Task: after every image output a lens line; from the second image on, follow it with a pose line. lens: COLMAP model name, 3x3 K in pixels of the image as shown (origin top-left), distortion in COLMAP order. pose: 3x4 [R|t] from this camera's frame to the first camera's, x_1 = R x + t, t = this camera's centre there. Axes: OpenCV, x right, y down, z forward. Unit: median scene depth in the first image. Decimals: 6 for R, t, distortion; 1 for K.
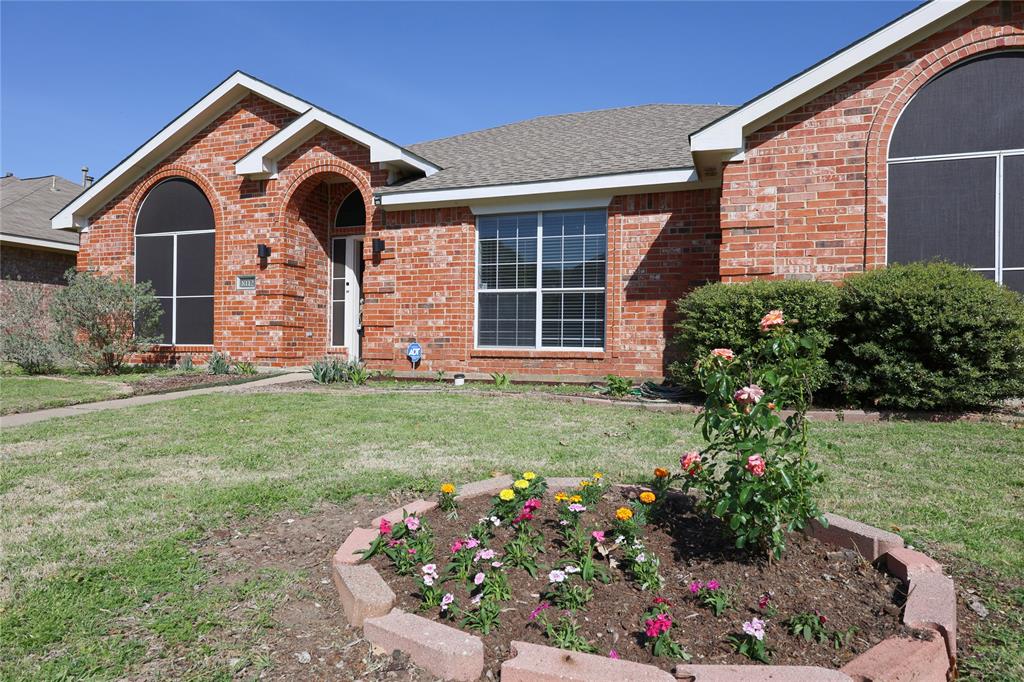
lens RADIAL K [[635.5, 0, 511.8], [0, 635.5, 341.4], [0, 0, 1]] dist [-0.004247, 0.004989]
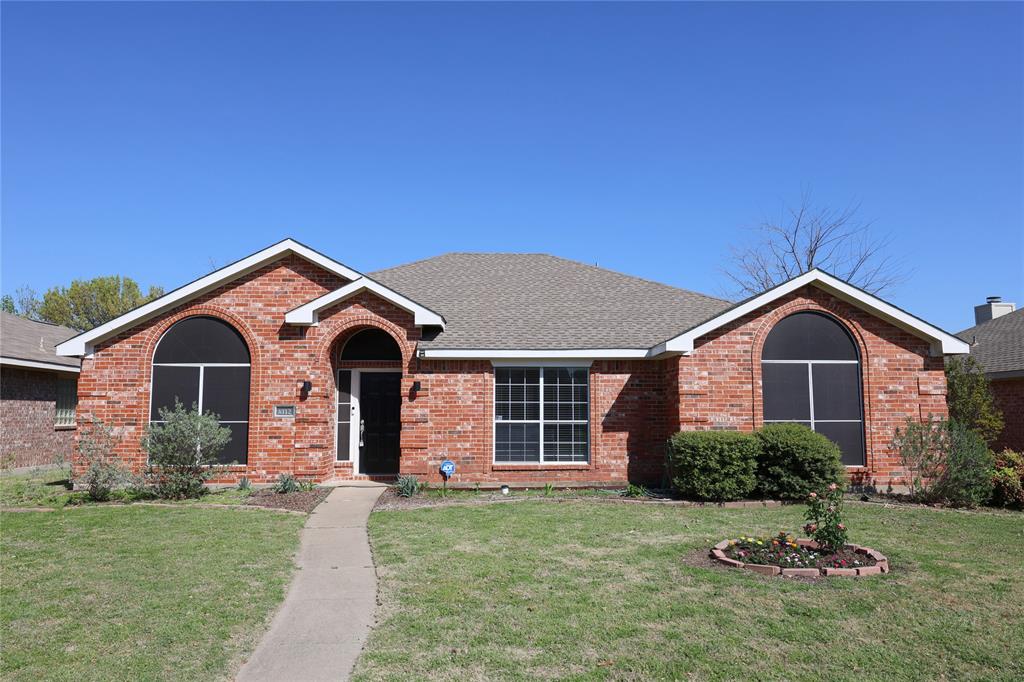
lens RADIAL K [[718.9, 0, 514.1], [0, 718.9, 338.5], [0, 0, 1]] dist [0.000813, 0.001048]
pose [[0.924395, 0.028847, 0.380344, -0.610294], [0.009698, 0.995036, -0.099038, -0.103215], [-0.381313, 0.095239, 0.919527, -0.463777]]
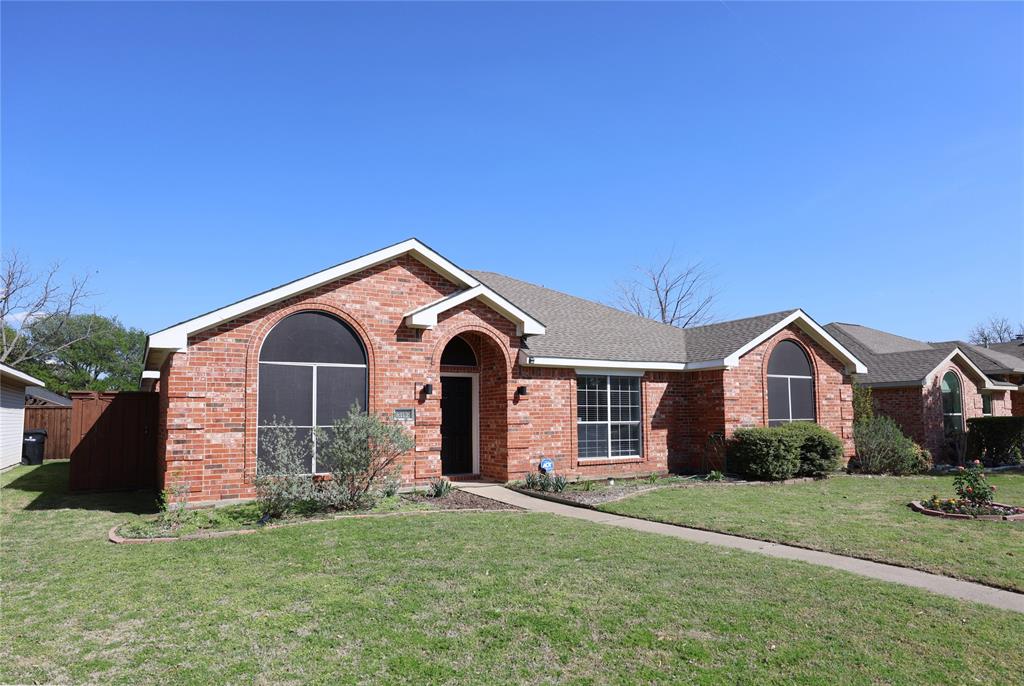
lens RADIAL K [[635.5, 0, 517.2], [0, 635.5, 363.0], [0, 0, 1]] dist [-0.004247, 0.004989]
pose [[0.638008, 0.049384, 0.768444, -1.344343], [0.013155, 0.997097, -0.075000, -0.109958], [-0.769917, 0.057960, 0.635506, 0.112969]]
